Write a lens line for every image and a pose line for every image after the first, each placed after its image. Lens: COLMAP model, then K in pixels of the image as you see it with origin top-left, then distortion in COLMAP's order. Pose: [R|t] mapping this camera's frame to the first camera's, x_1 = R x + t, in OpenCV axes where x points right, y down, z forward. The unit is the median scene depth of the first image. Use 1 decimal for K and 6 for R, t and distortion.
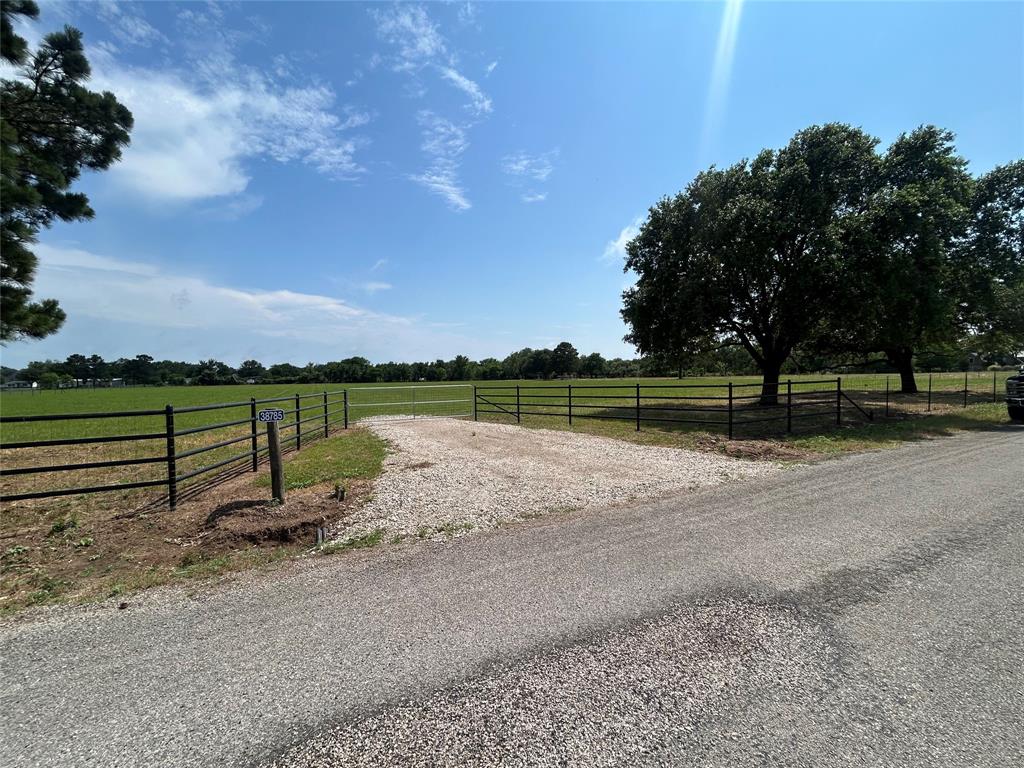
lens RADIAL K [[423.7, 0, 506.7], [0, 423.7, 375.3], [0, 0, 1]] dist [0.002442, 0.001523]
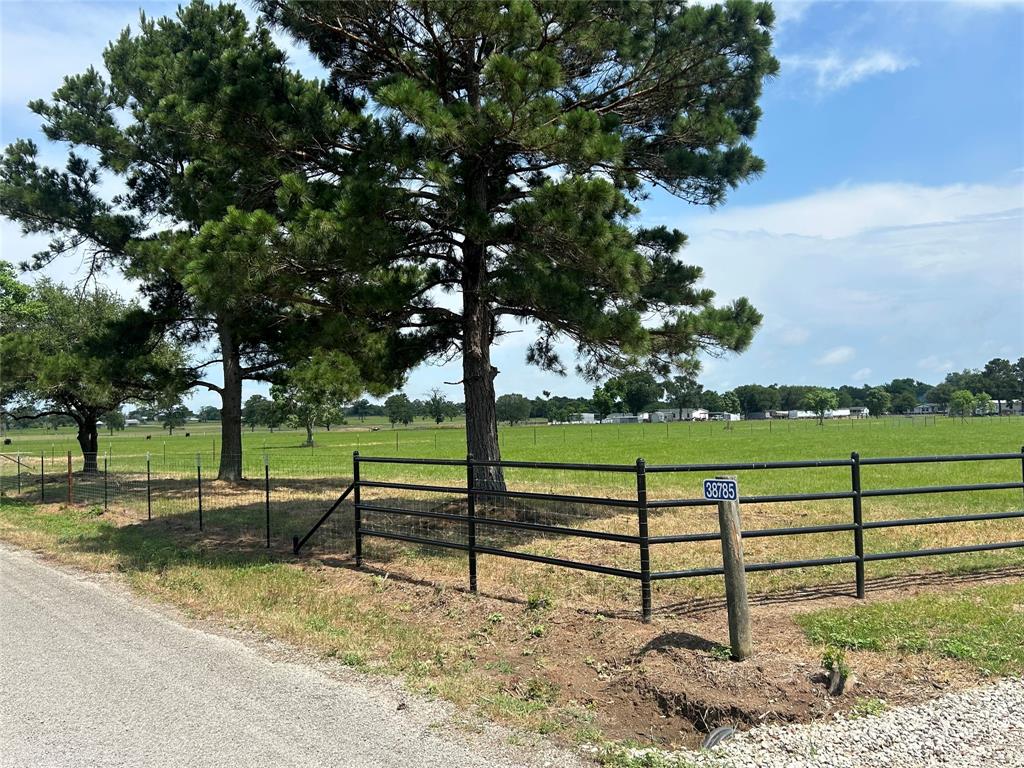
lens RADIAL K [[876.3, 0, 519.8], [0, 876.3, 357.6], [0, 0, 1]] dist [0.011943, -0.001278]
pose [[0.194101, -0.052696, -0.979565, 0.455370], [0.021019, 0.998550, -0.049552, -0.016304], [0.980756, -0.010971, 0.194927, 0.506253]]
